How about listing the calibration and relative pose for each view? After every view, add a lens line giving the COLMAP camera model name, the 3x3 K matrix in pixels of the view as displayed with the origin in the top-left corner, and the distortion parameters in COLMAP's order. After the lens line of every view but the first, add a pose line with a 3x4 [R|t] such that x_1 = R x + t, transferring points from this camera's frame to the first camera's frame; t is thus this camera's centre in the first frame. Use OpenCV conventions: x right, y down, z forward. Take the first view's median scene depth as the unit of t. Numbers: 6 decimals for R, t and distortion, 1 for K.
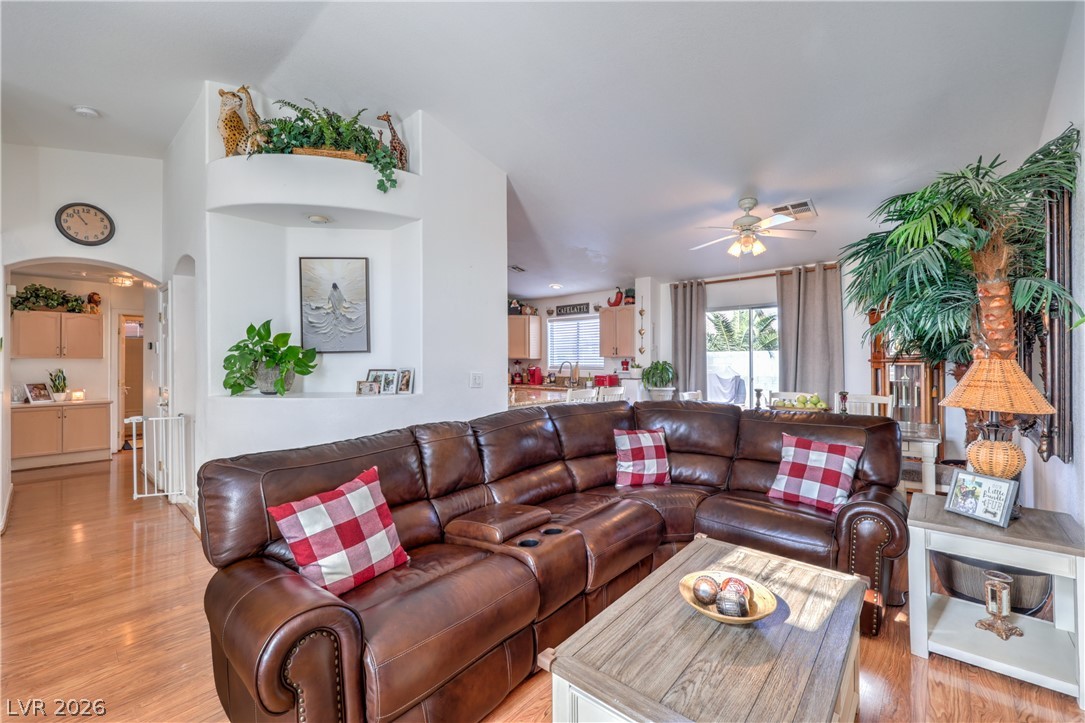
lens RADIAL K [[446.4, 0, 544.1], [0, 446.4, 362.5], [0, 0, 1]] dist [0.001891, 0.000219]
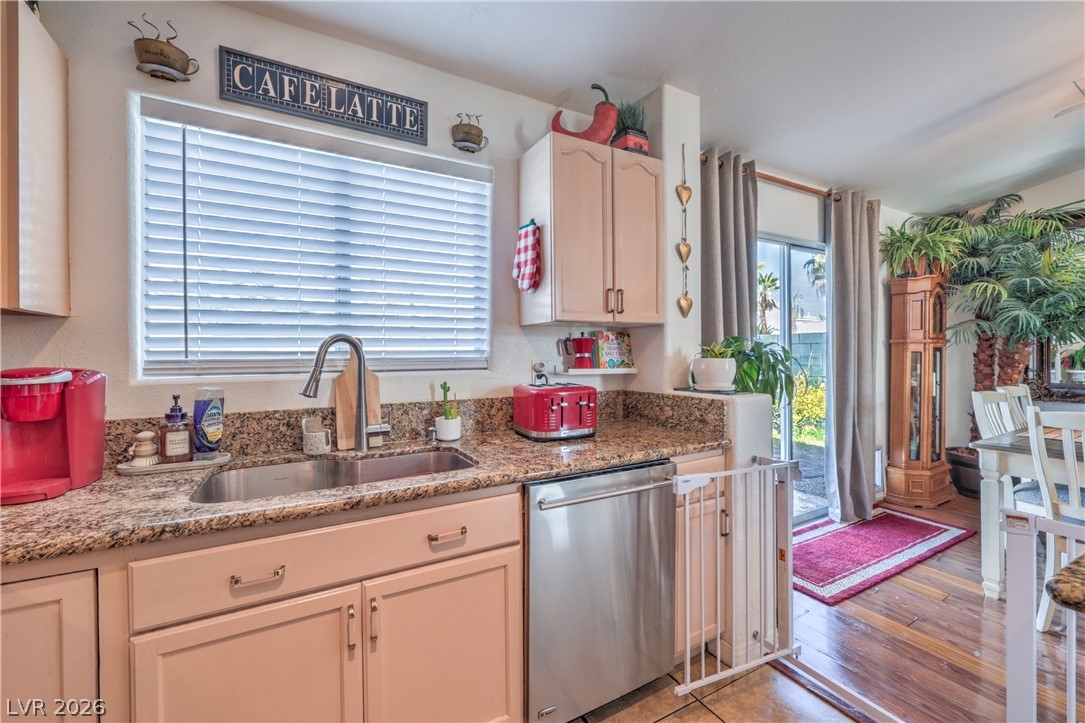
lens RADIAL K [[446.4, 0, 546.2], [0, 446.4, 357.1], [0, 0, 1]] dist [0.001891, 0.000219]
pose [[0.327061, -0.008677, 0.944963, -0.113737], [0.010106, 0.999933, 0.005683, 0.007557], [-0.944949, 0.007691, 0.327127, 0.846137]]
